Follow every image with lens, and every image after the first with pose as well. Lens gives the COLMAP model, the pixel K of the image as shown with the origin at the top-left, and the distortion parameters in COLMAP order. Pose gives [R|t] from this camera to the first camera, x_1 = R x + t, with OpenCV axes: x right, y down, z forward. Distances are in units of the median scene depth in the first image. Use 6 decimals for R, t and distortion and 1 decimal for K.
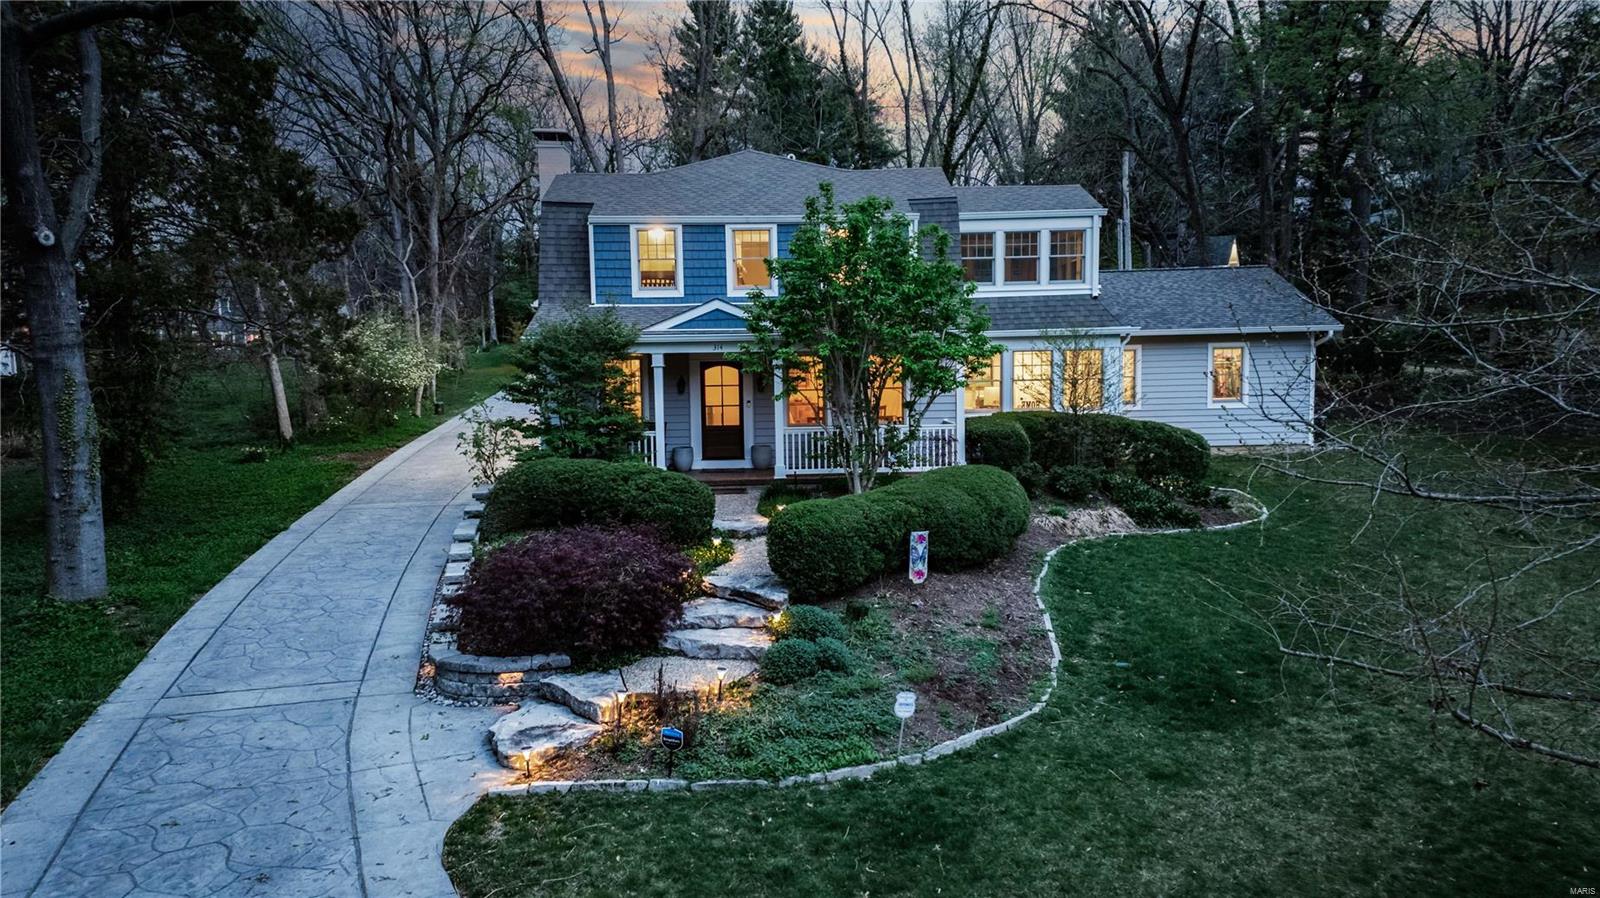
lens RADIAL K [[1115.2, 0, 800.0], [0, 1115.2, 449.0], [0, 0, 1]] dist [0.131379, -0.002695]
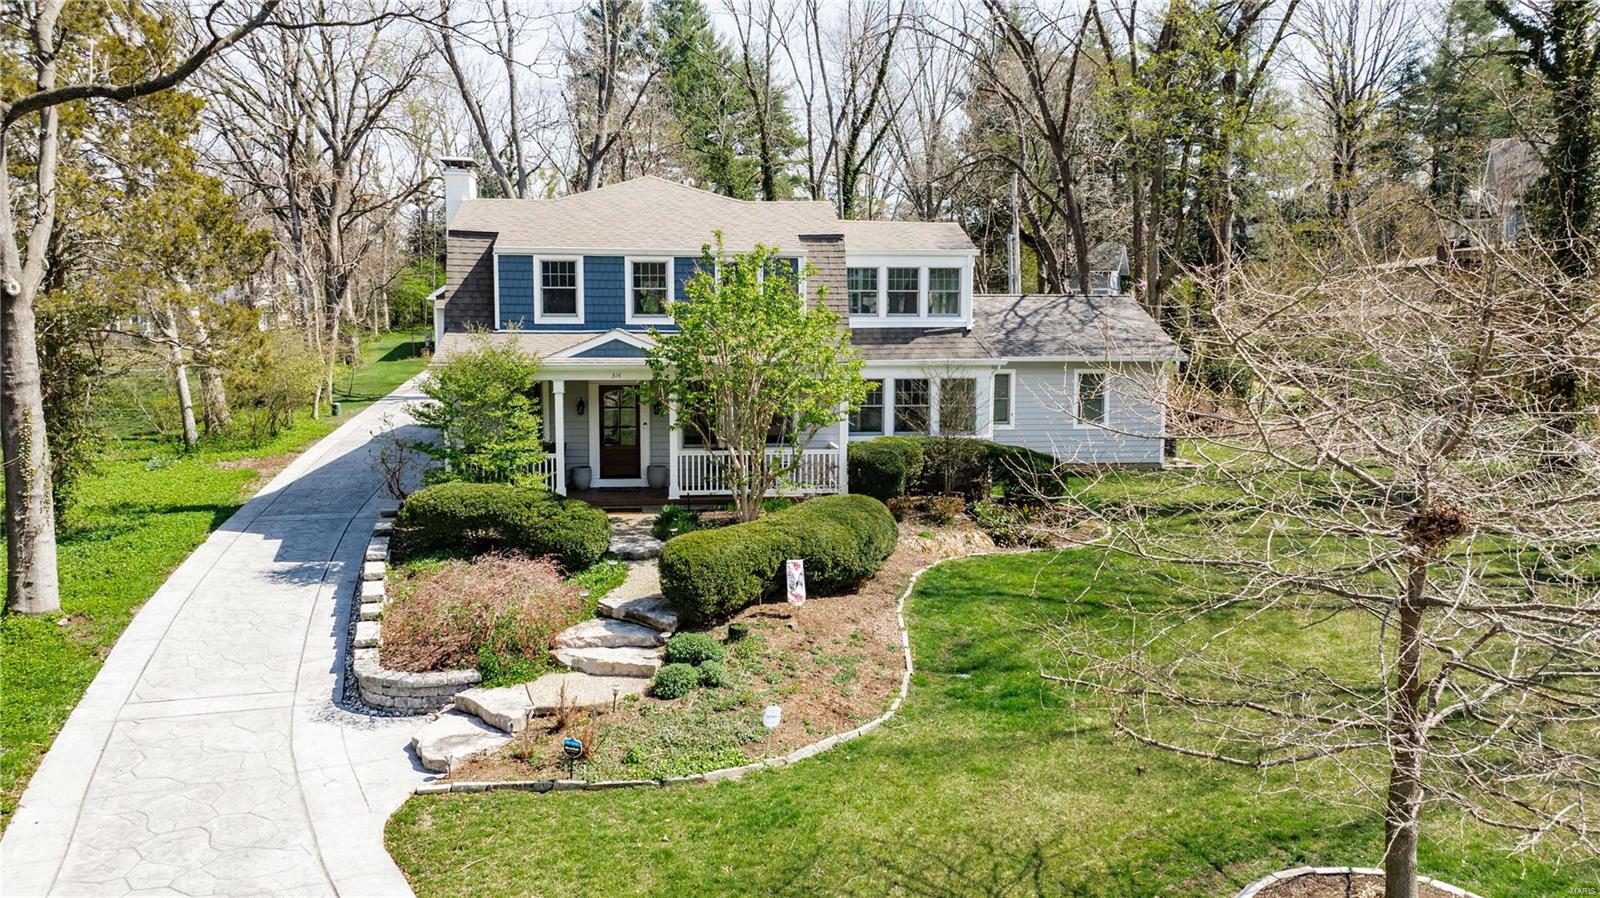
lens RADIAL K [[1170.6, 0, 800.0], [0, 1170.6, 449.0], [0, 0, 1]] dist [-0.015066, 0.002070]
pose [[0.996596, 0.010594, 0.081761, 0.014536], [-0.011755, 0.999836, 0.013740, -0.053884], [-0.081602, -0.014654, 0.996557, -0.169557]]
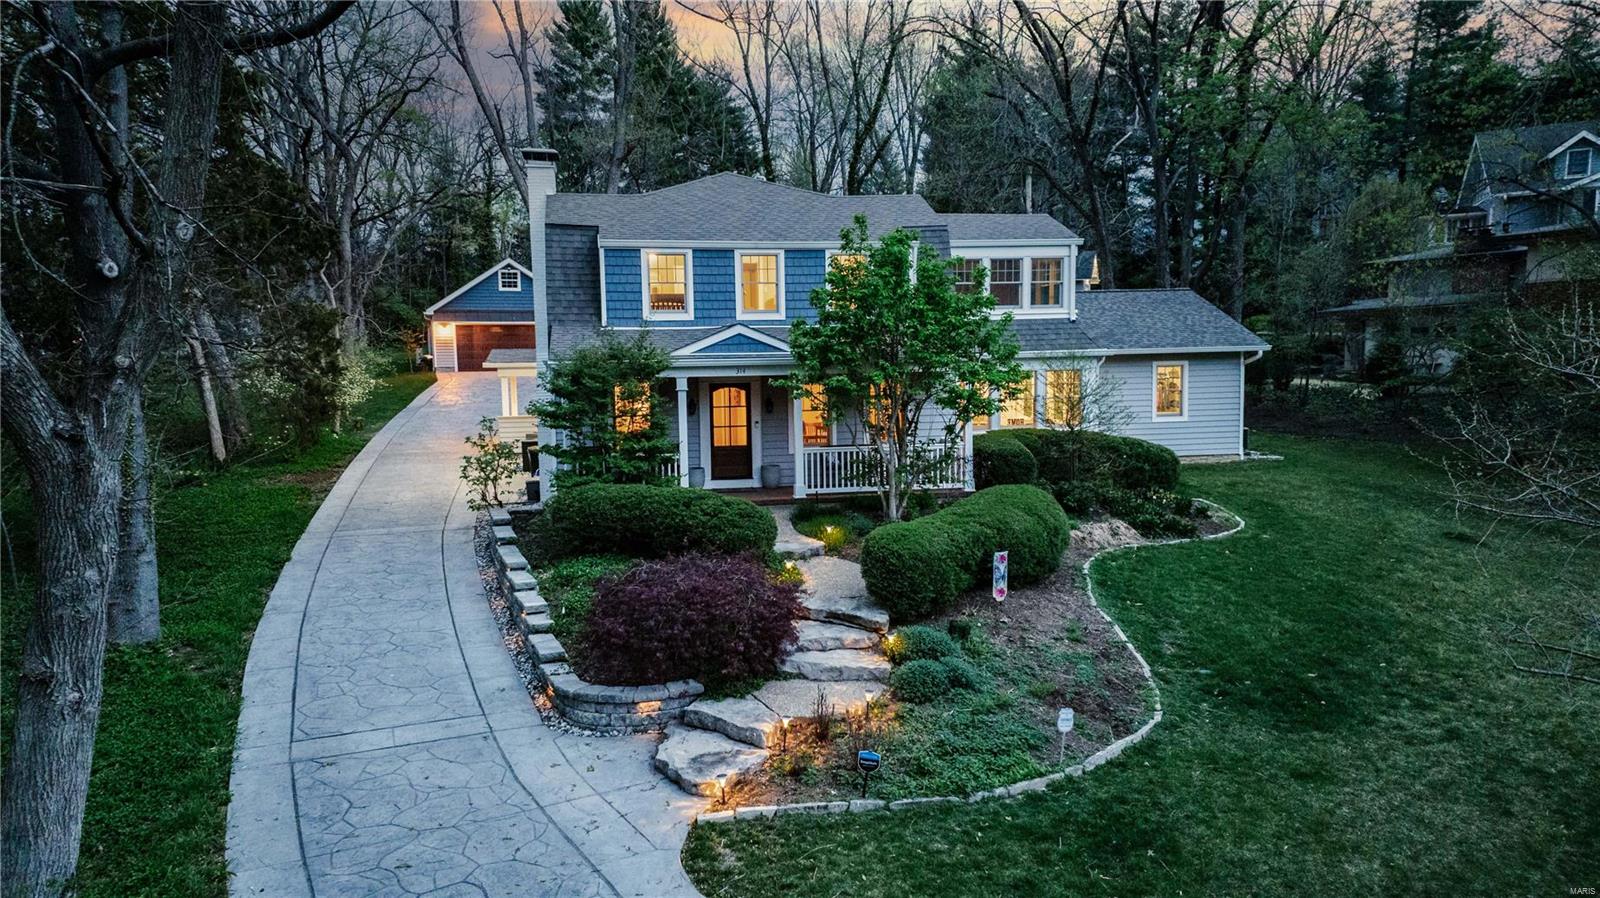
lens RADIAL K [[1115.2, 0, 800.0], [0, 1115.2, 449.0], [0, 0, 1]] dist [0.131379, -0.002695]
pose [[0.989769, -0.012560, 0.142127, -0.231691], [0.012751, 0.999919, -0.000434, -0.025875], [-0.142110, 0.002242, 0.989848, -0.027233]]
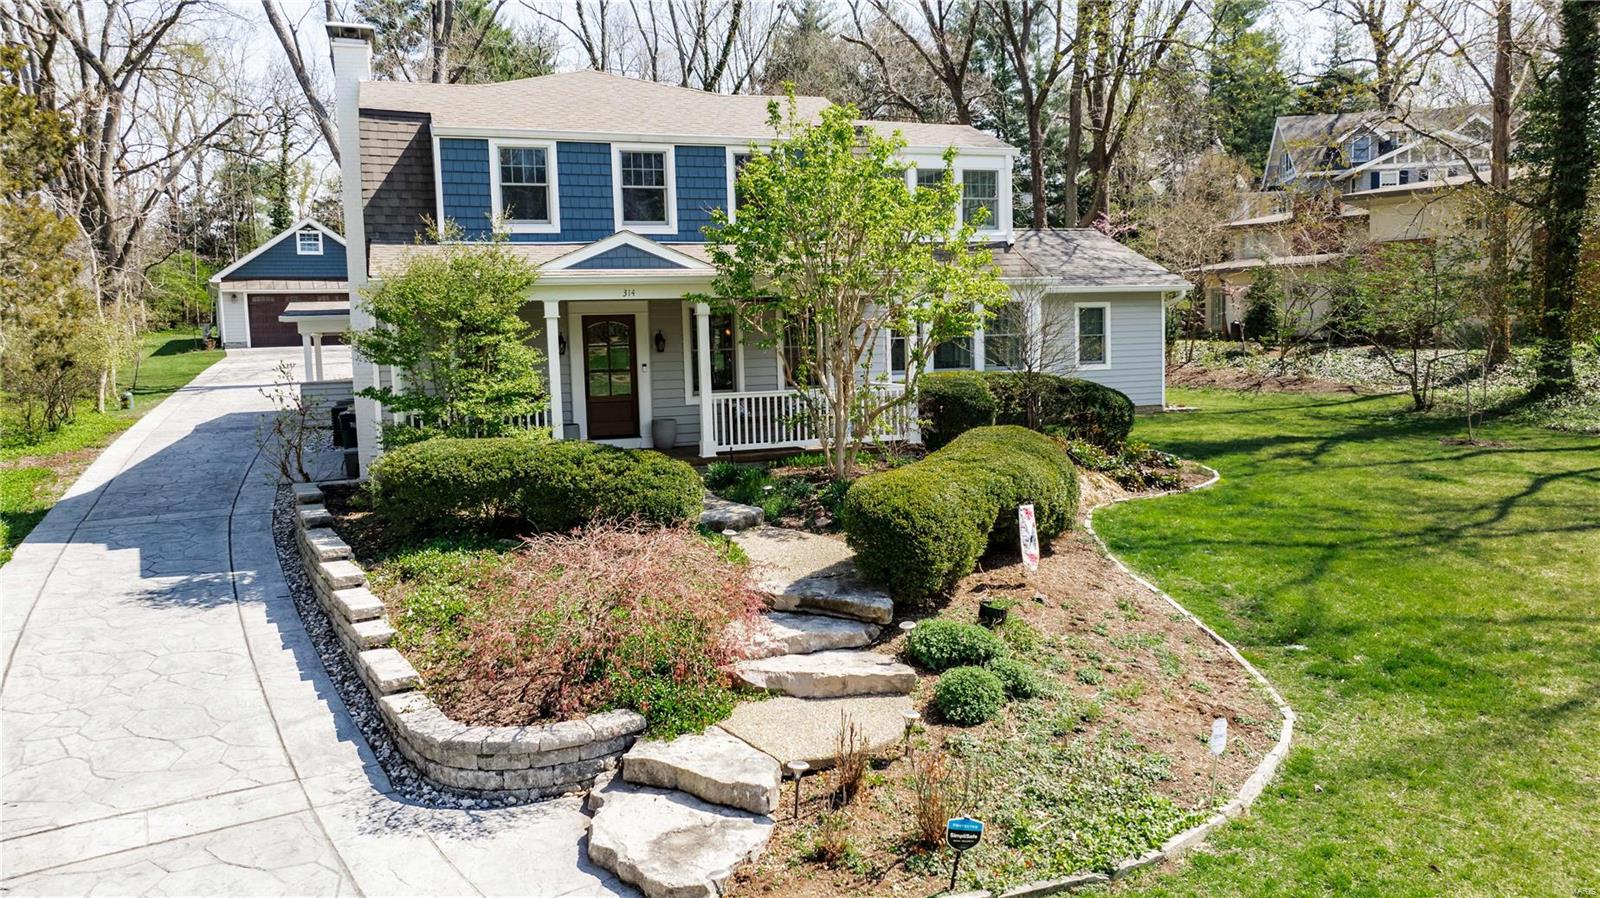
lens RADIAL K [[1122.3, 0, 800.0], [0, 1122.3, 449.0], [0, 0, 1]] dist [-0.015927, 0.001936]
pose [[0.954320, -0.040367, 0.296048, -0.274009], [0.038575, 0.999185, 0.011892, 0.019089], [-0.296286, 0.000071, 0.955099, 0.297978]]
